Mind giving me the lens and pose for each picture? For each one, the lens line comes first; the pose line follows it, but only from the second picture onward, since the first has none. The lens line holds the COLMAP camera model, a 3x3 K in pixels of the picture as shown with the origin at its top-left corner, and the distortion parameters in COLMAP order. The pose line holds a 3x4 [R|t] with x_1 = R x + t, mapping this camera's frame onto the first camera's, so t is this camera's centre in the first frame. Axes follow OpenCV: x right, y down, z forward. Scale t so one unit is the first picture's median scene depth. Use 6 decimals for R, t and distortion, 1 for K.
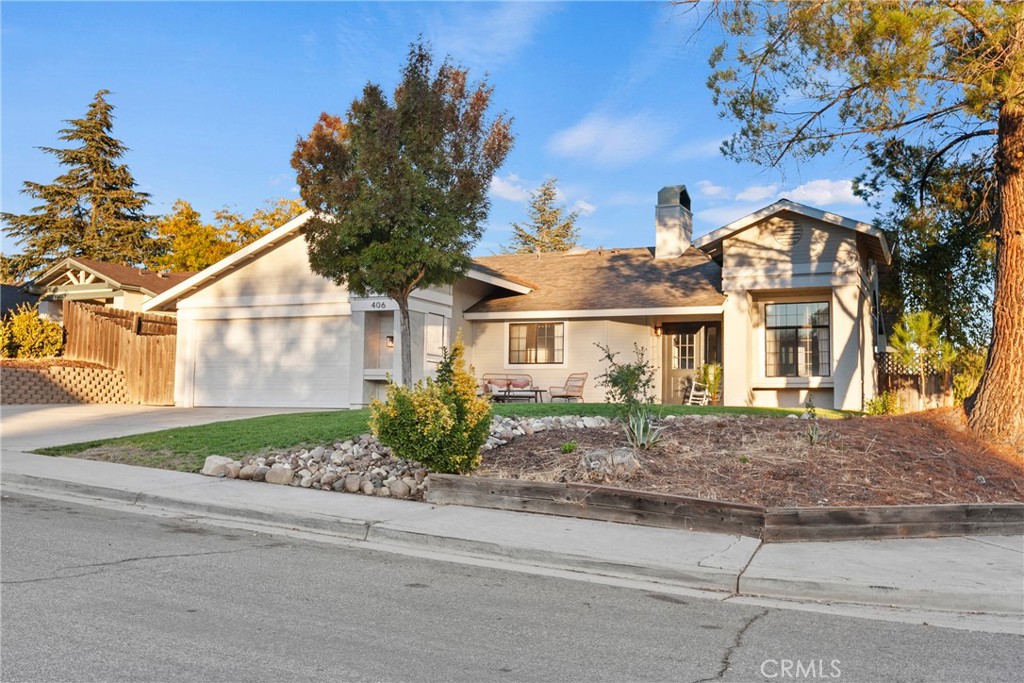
lens RADIAL K [[1014.6, 0, 512.0], [0, 1014.6, 341.5], [0, 0, 1]] dist [-0.006191, 0.016997]
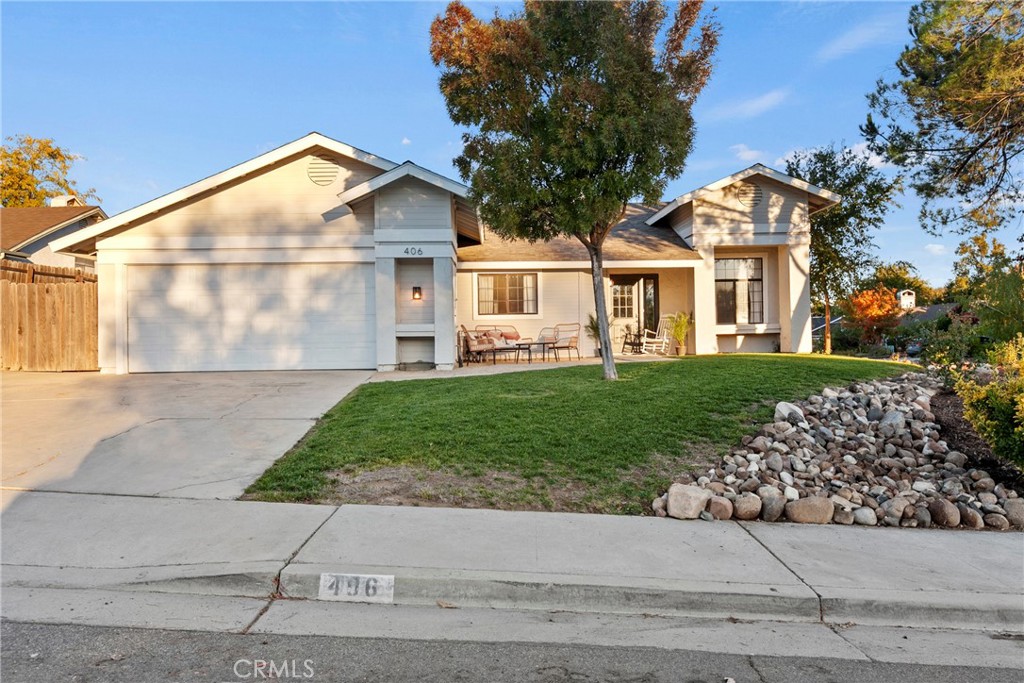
lens RADIAL K [[750.8, 0, 512.0], [0, 750.8, 341.5], [0, 0, 1]] dist [0.003399, 0.001509]
pose [[0.897204, -0.026905, 0.440797, -0.333251], [-0.004172, 0.997582, 0.069381, -0.003548], [-0.441597, -0.064088, 0.894921, 0.362769]]
